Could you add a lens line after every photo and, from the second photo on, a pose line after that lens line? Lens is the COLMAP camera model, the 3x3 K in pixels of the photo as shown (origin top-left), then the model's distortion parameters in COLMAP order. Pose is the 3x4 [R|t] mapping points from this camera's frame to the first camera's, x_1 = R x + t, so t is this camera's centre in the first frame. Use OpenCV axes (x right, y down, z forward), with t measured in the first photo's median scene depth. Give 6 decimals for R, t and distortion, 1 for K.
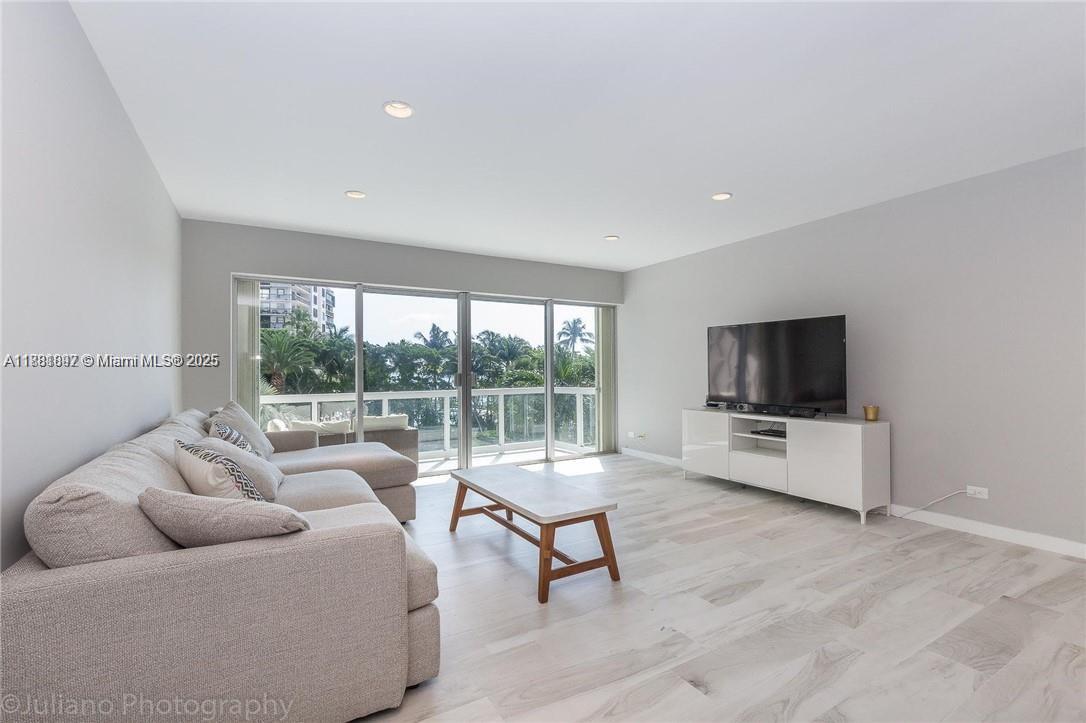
lens RADIAL K [[487.1, 0, 543.0], [0, 487.1, 361.5], [0, 0, 1]] dist [-0.000791, -0.000186]
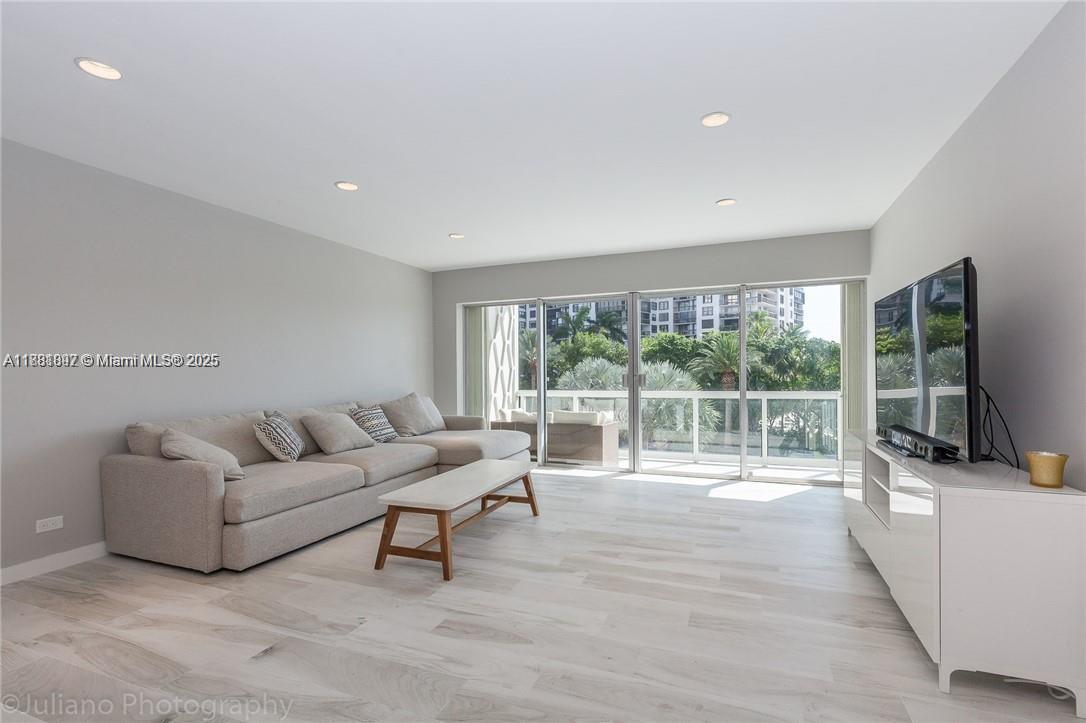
lens RADIAL K [[485.8, 0, 572.2], [0, 485.8, 370.3], [0, 0, 1]] dist [0.000349, 0.000028]
pose [[0.632490, 0.001055, -0.774568, 0.857750], [0.015933, 0.999770, 0.014372, -0.001126], [0.774404, -0.021432, 0.632328, 0.439082]]
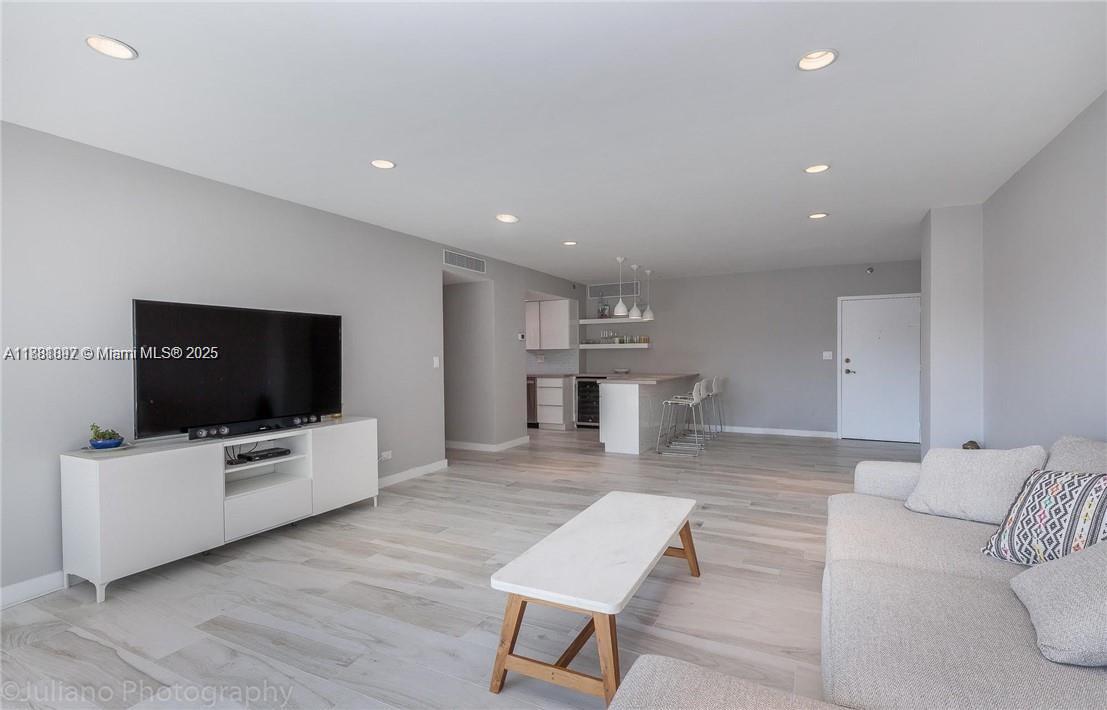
lens RADIAL K [[506.2, 0, 558.4], [0, 506.2, 359.4], [0, 0, 1]] dist [0.091458, 0.000097]
pose [[-0.511961, 0.000775, 0.859009, -0.612400], [0.002068, 0.999998, 0.000331, -0.004580], [-0.859006, 0.001945, -0.511961, 1.327040]]
